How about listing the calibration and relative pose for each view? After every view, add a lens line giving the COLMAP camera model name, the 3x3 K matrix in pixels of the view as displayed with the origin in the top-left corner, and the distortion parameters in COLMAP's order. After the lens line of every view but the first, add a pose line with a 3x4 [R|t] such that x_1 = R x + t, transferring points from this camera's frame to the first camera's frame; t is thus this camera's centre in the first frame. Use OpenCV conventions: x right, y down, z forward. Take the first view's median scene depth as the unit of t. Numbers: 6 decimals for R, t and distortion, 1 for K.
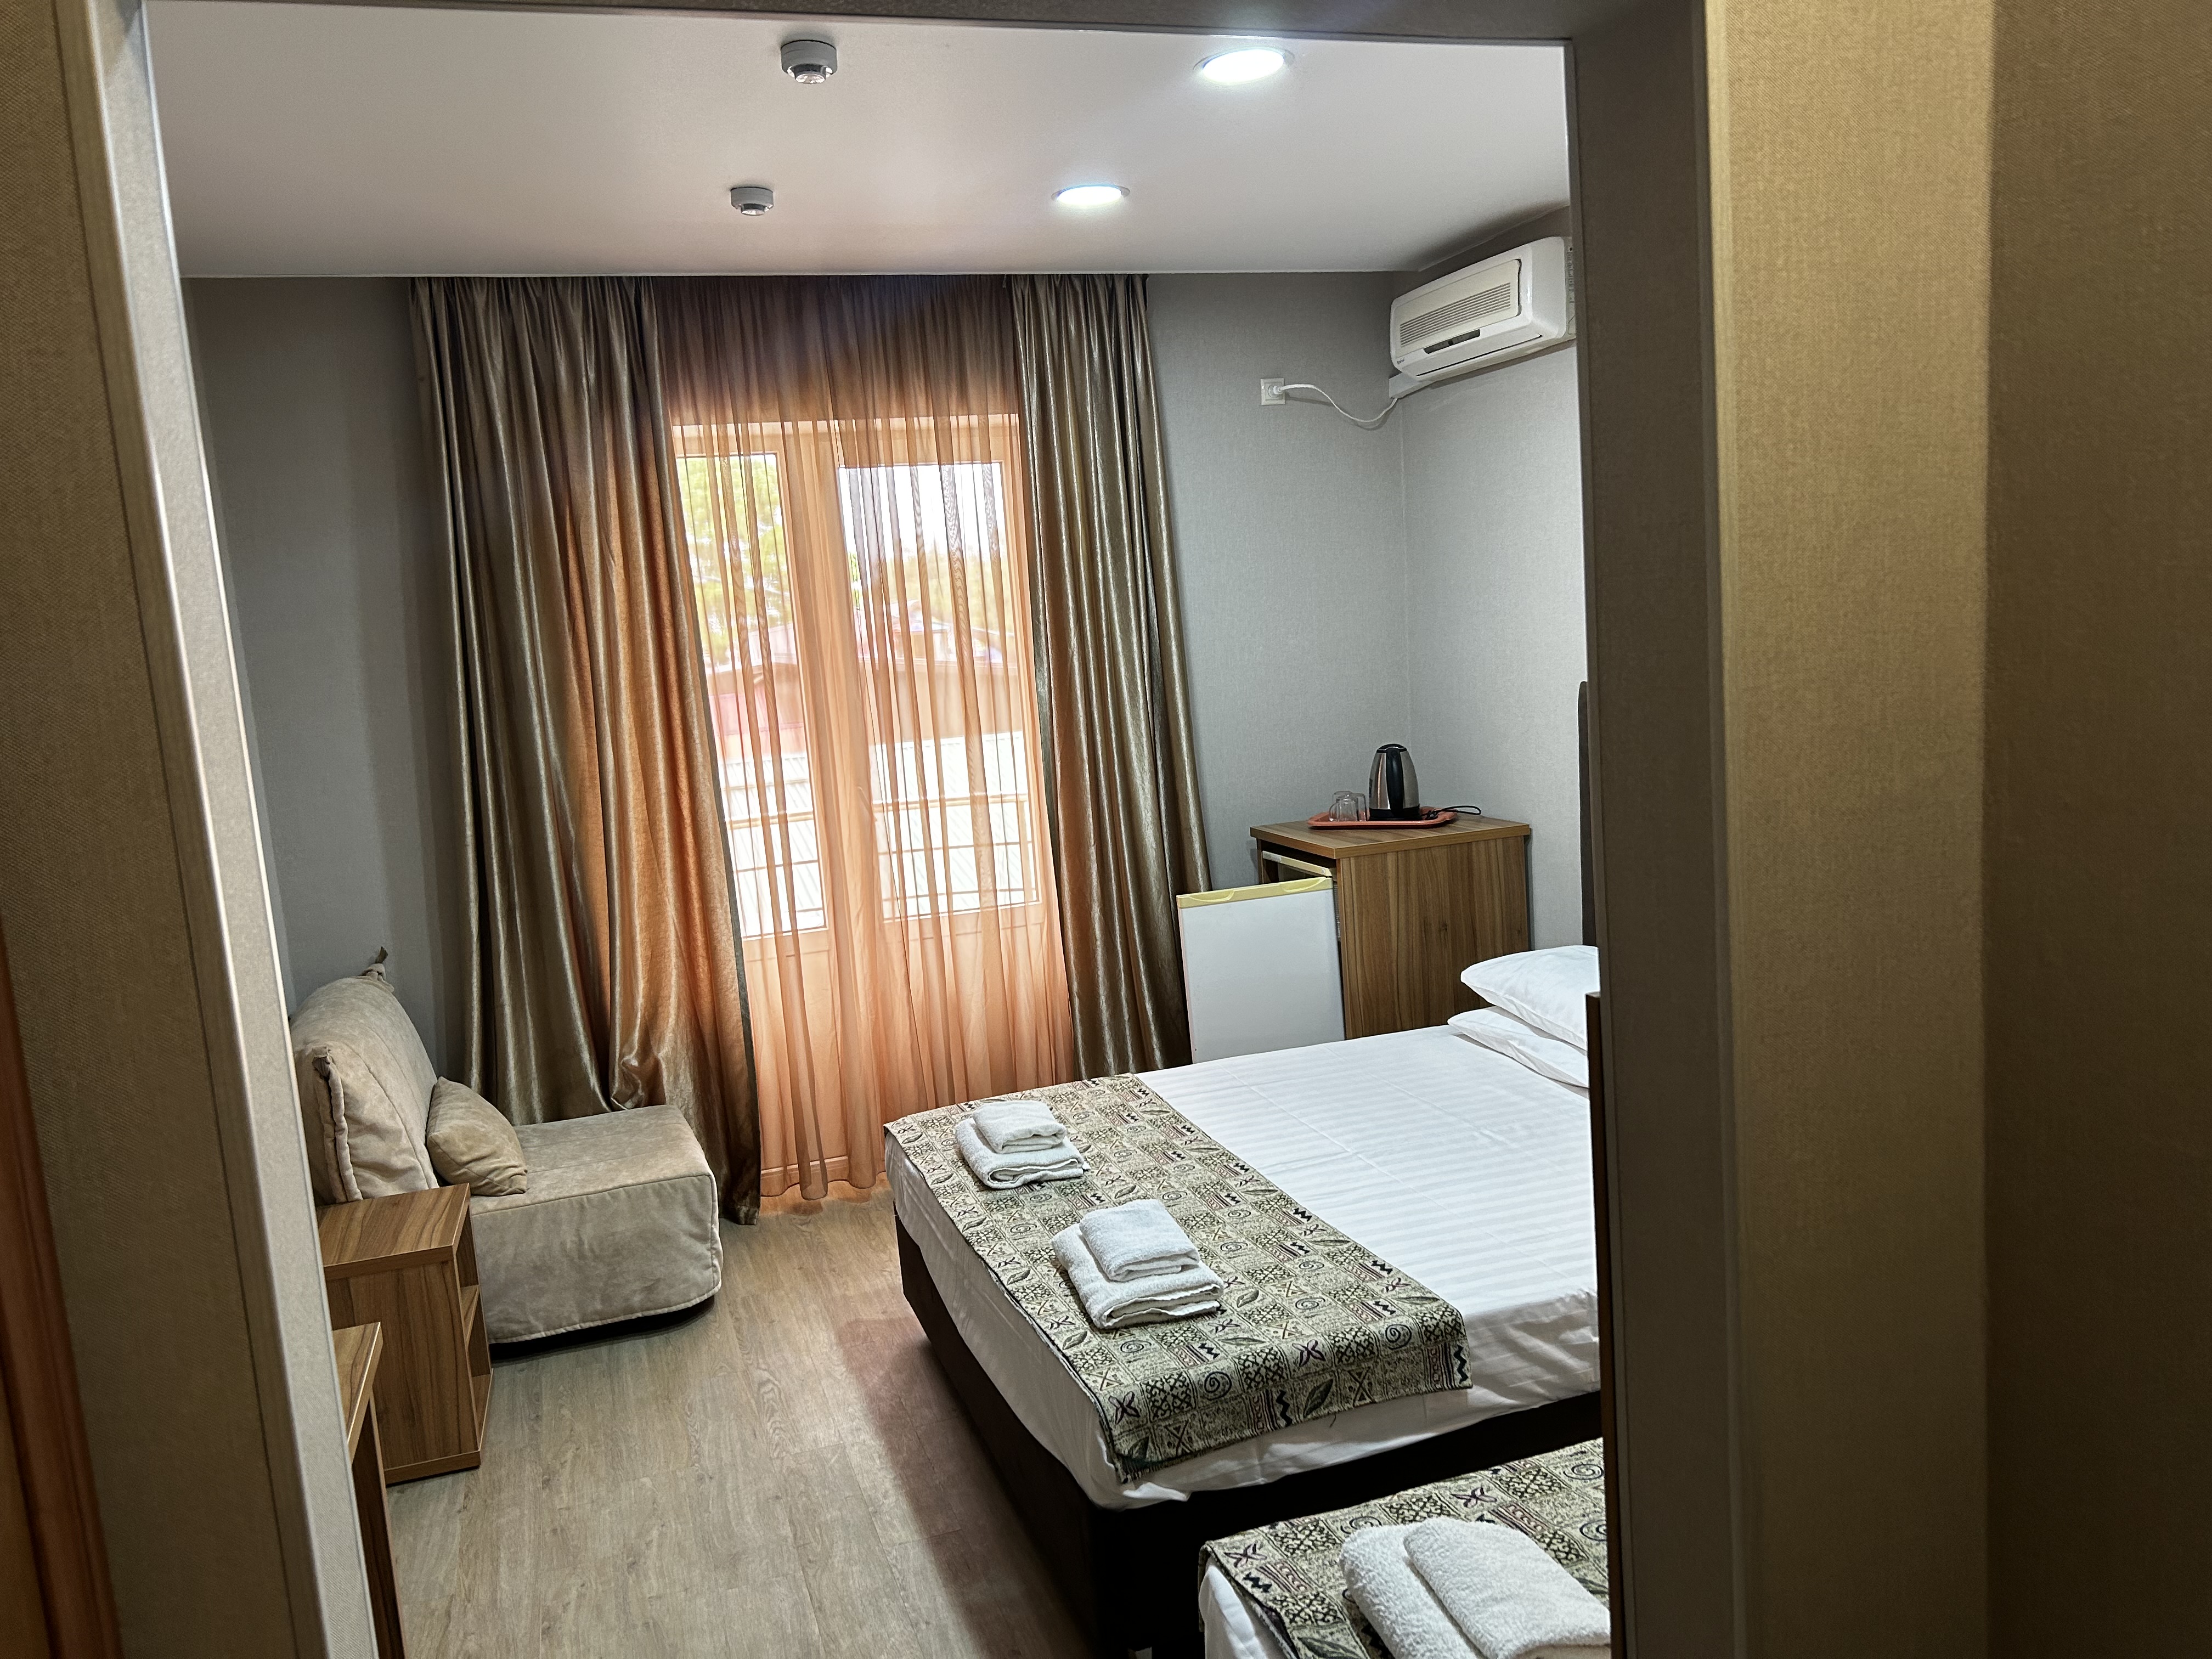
lens RADIAL K [[1663.0, 0, 1115.4], [0, 1663.0, 815.3], [0, 0, 1]] dist [0.056904, -0.043005]
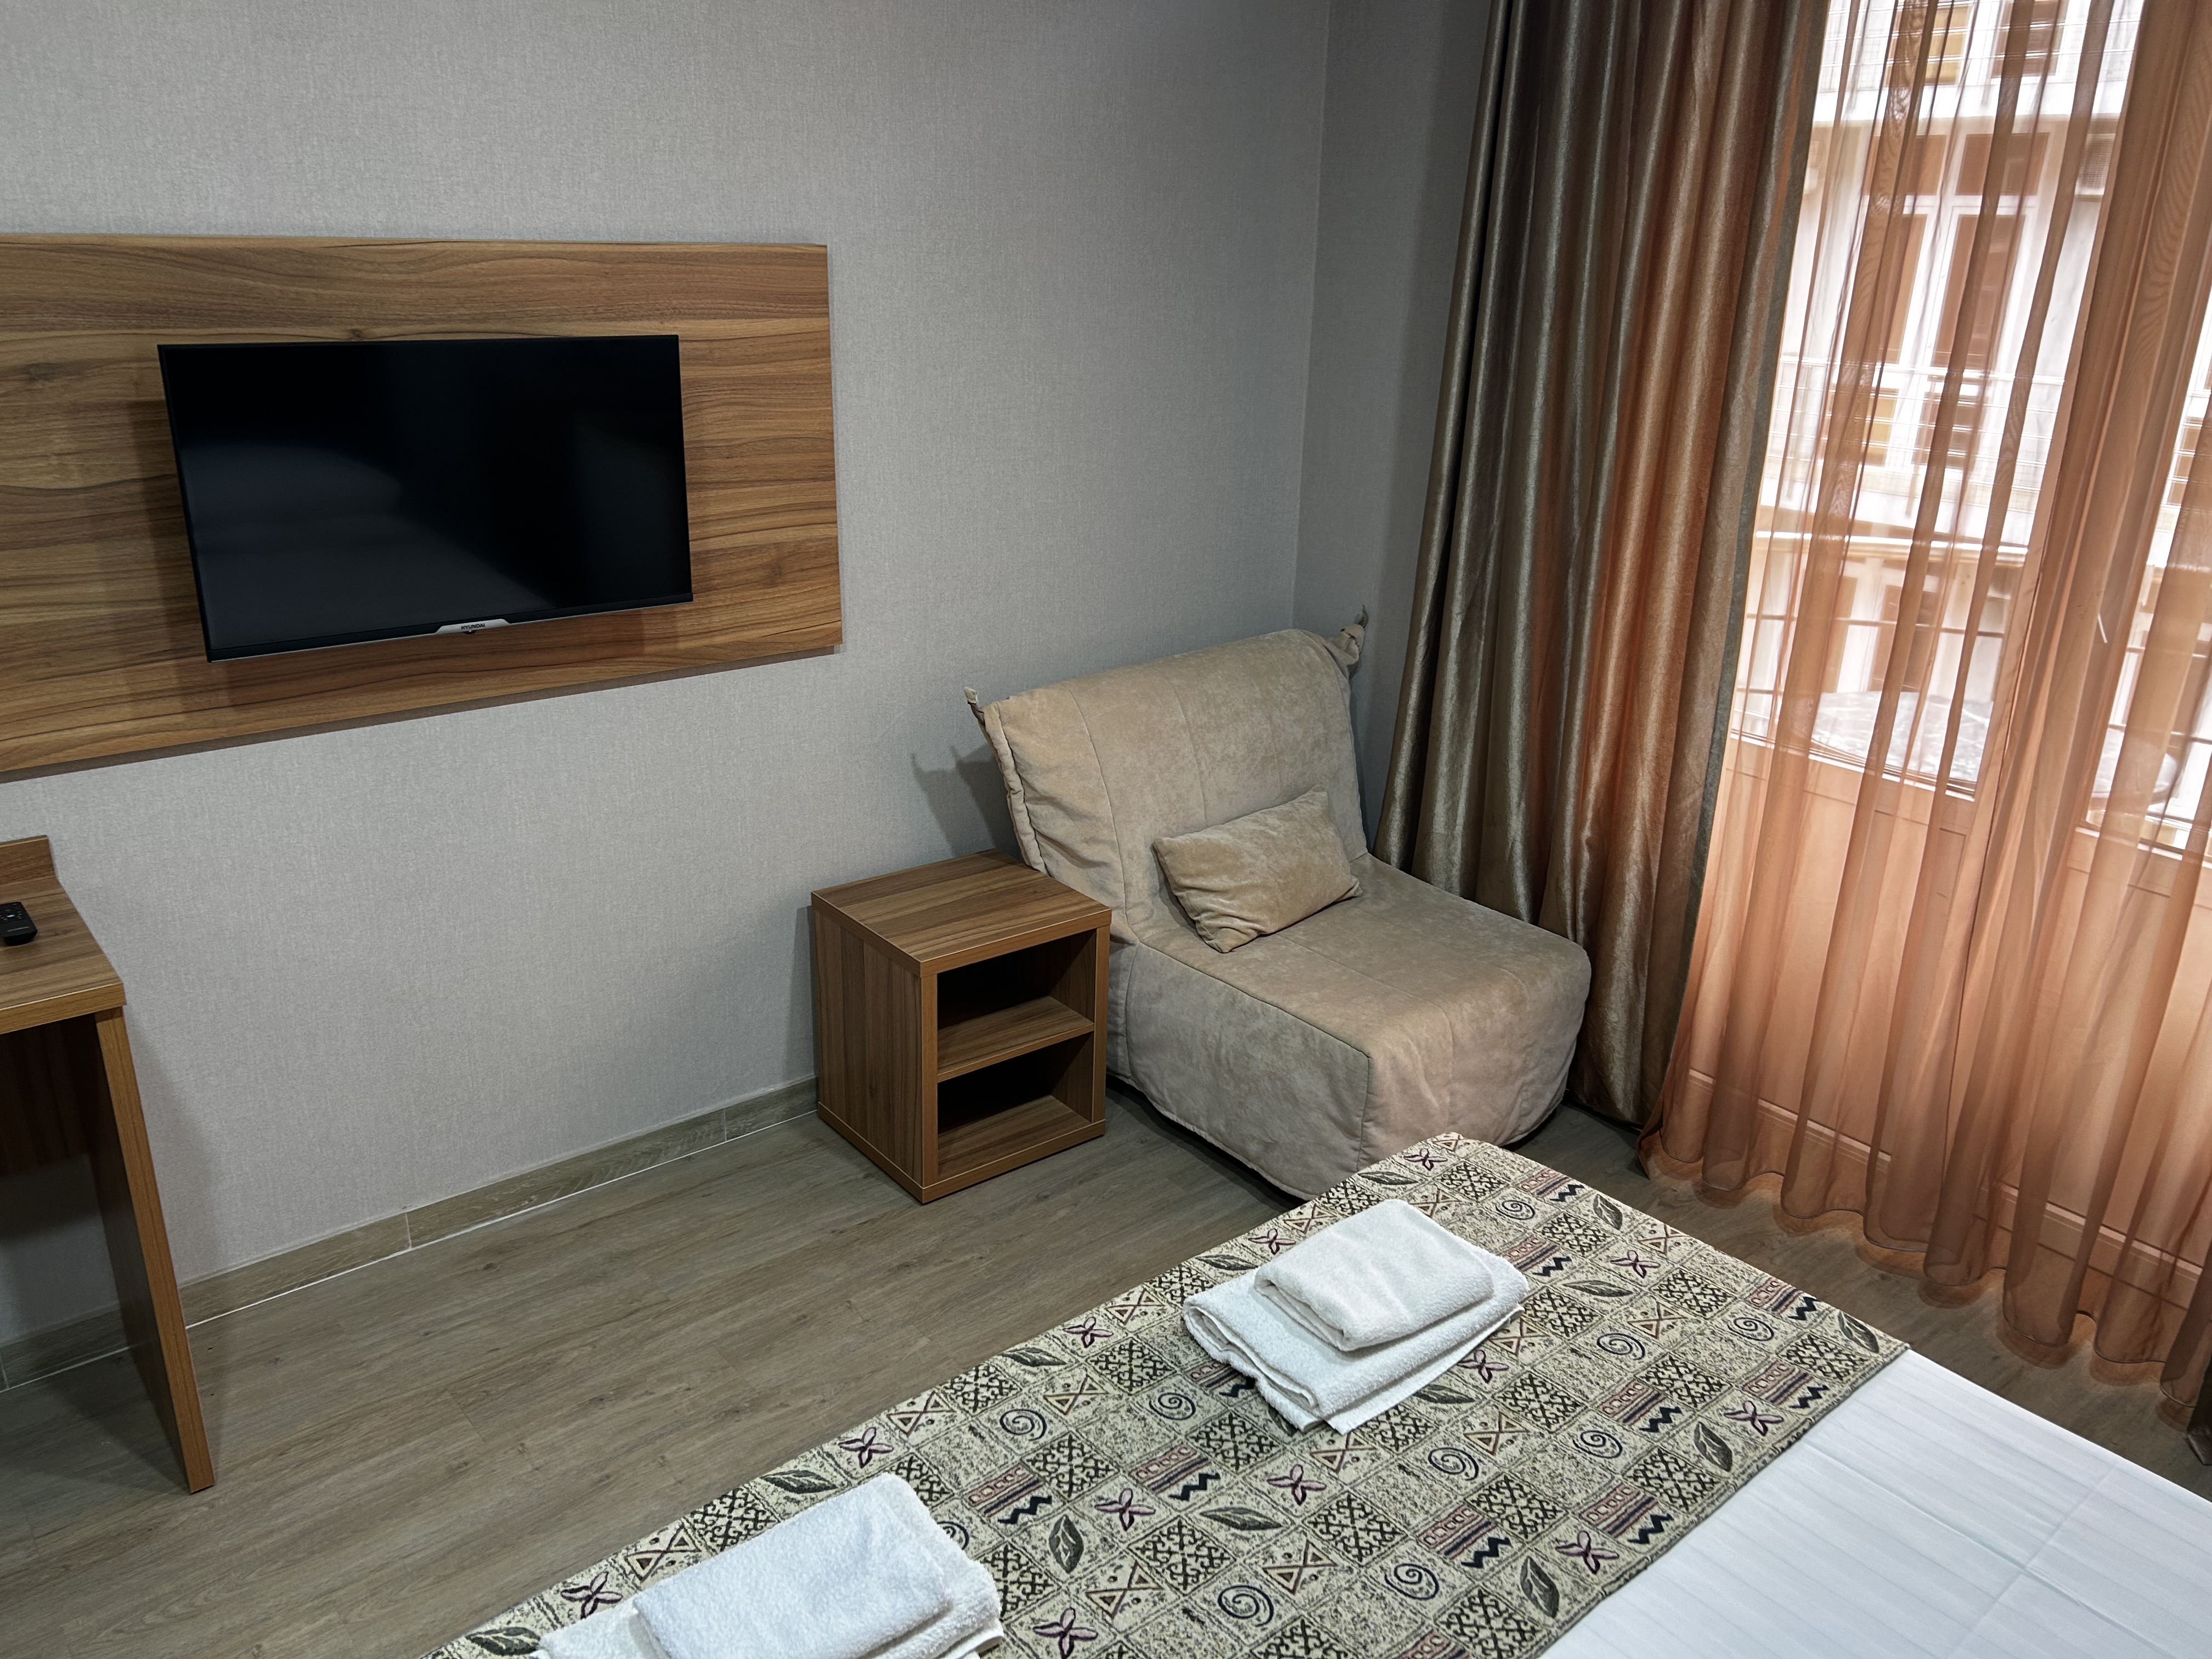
lens RADIAL K [[1663.0, 0, 1049.4], [0, 1663.0, 832.7], [0, 0, 1]] dist [0.056904, -0.043005]
pose [[0.337448, 0.398130, -0.853007, 0.235789], [-0.145836, 0.917329, 0.370459, -0.093608], [0.929979, -0.000612, 0.367612, 0.563243]]
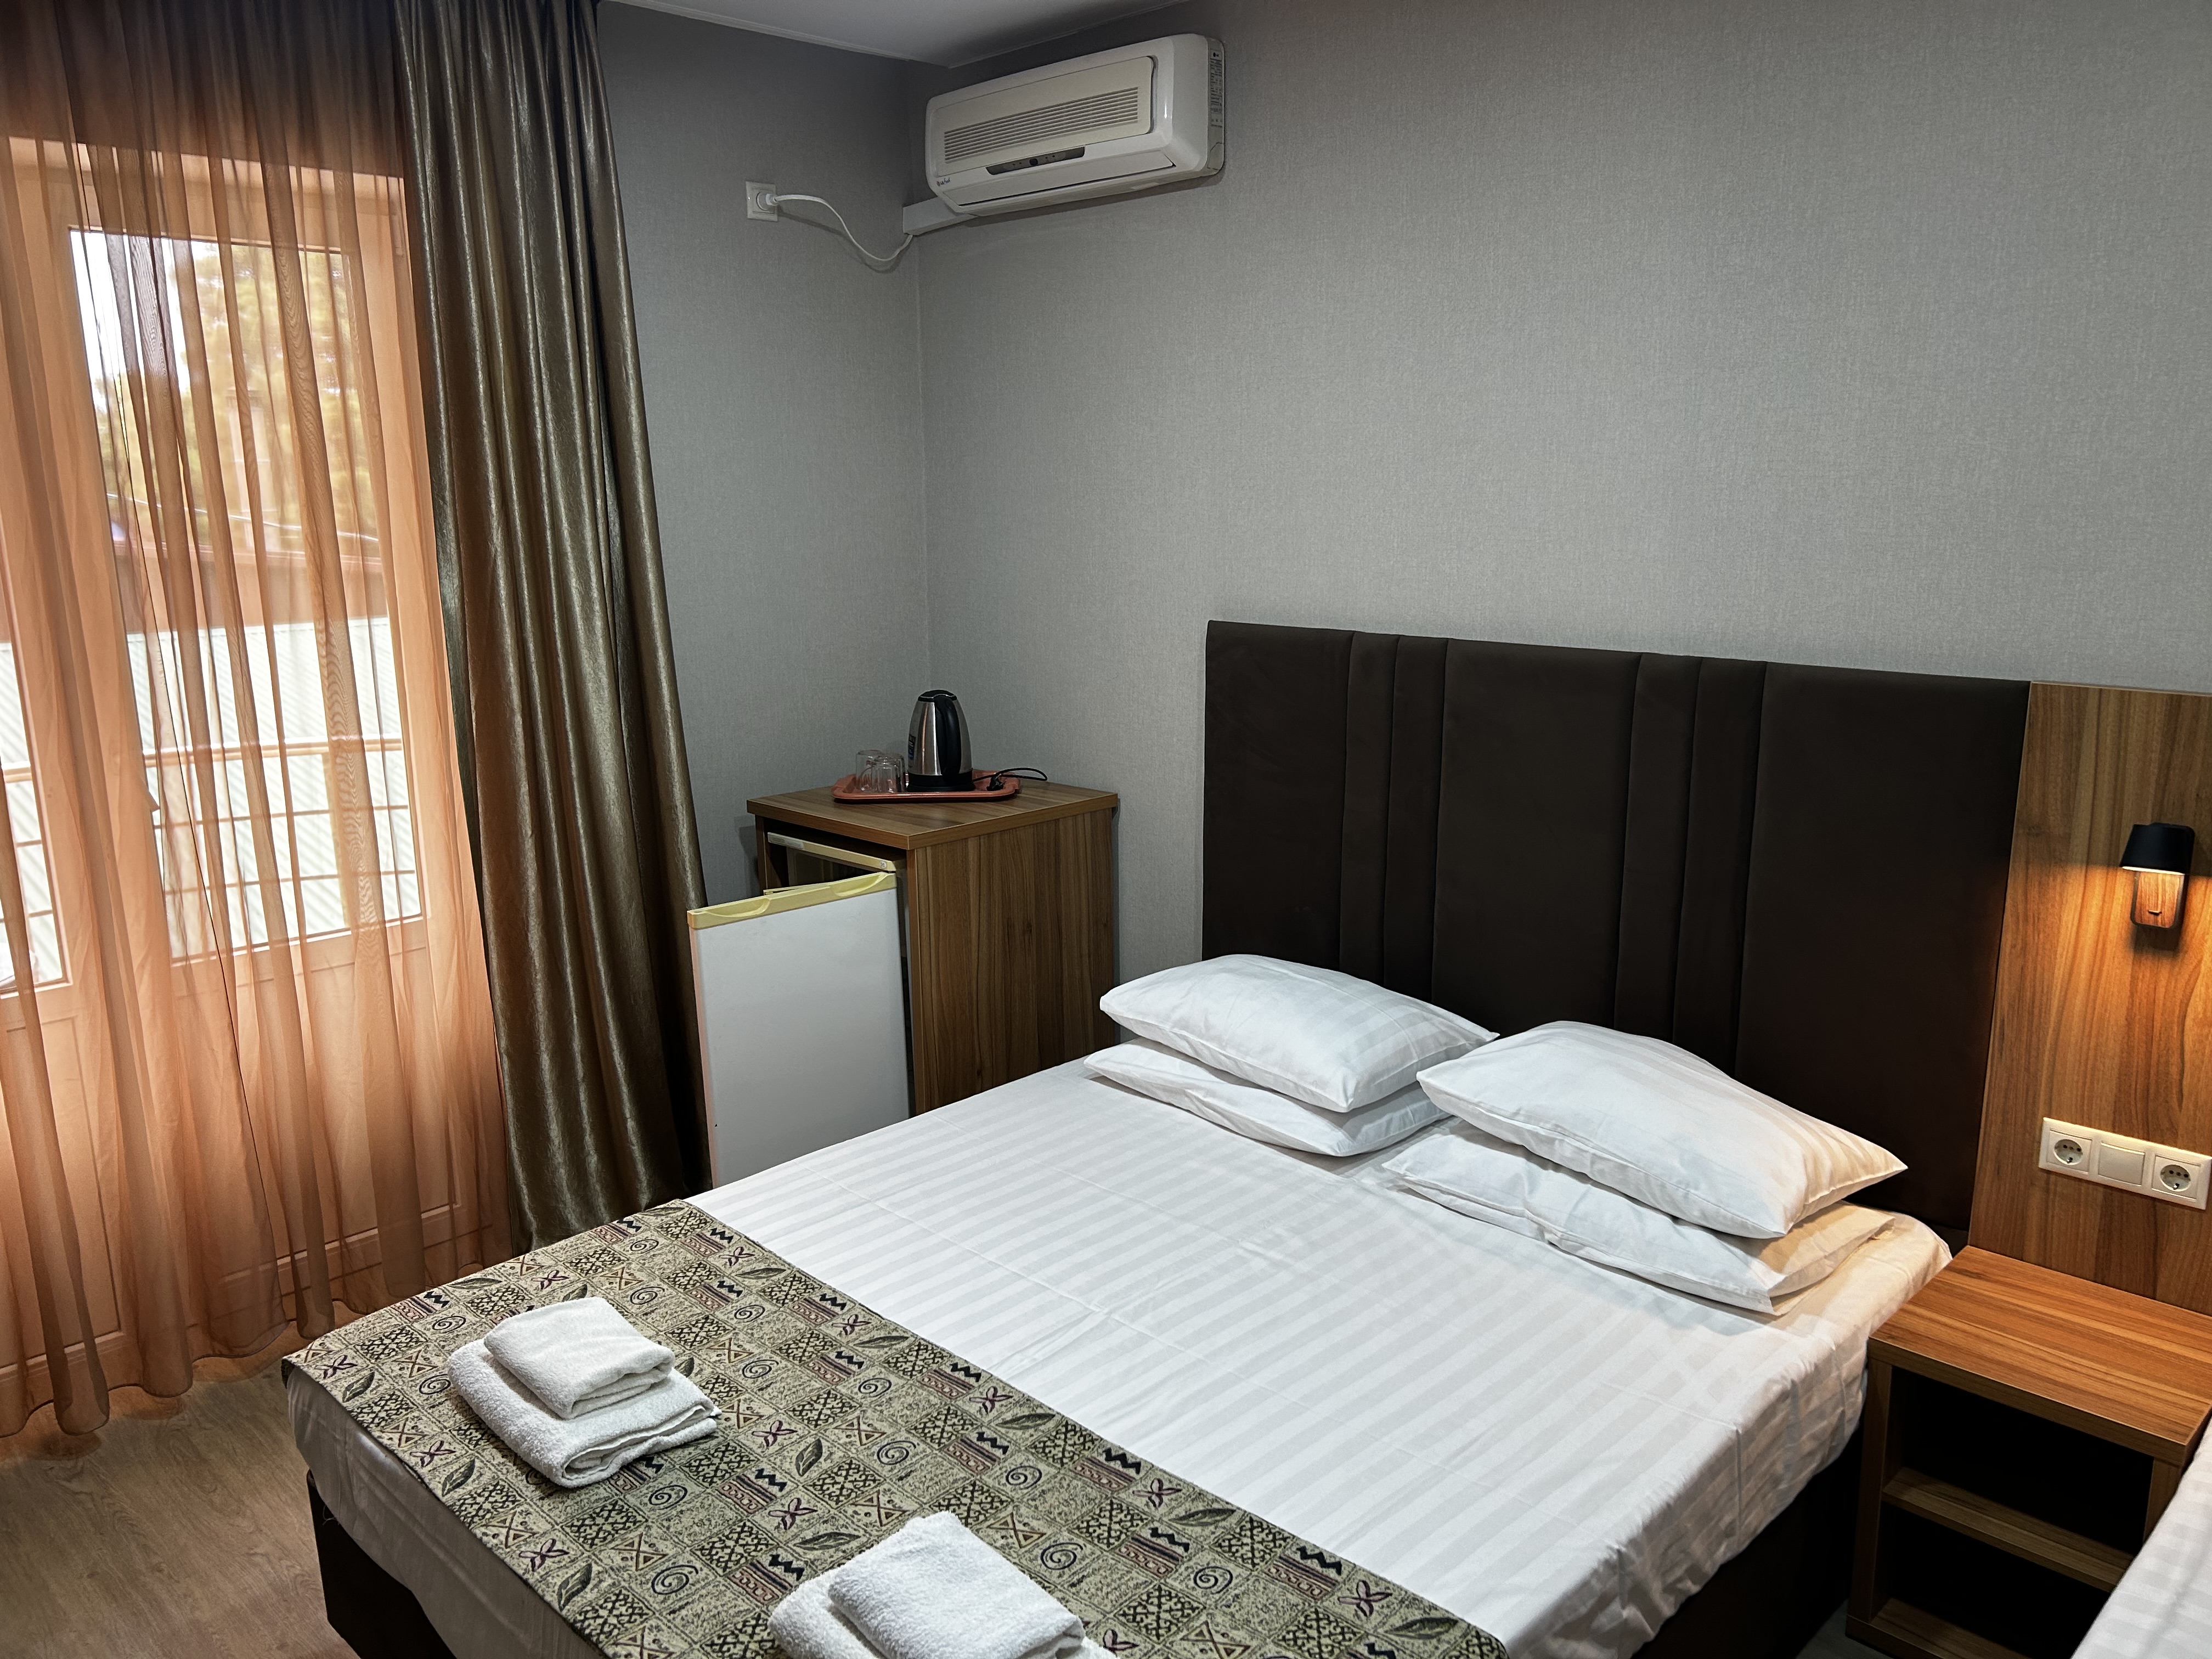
lens RADIAL K [[1663.0, 0, 1109.4], [0, 1663.0, 812.7], [0, 0, 1]] dist [0.056904, -0.043005]
pose [[0.897075, -0.032350, 0.440692, -0.116745], [0.005727, 0.998084, 0.061610, -0.035917], [-0.441840, -0.052745, 0.895542, 0.299213]]
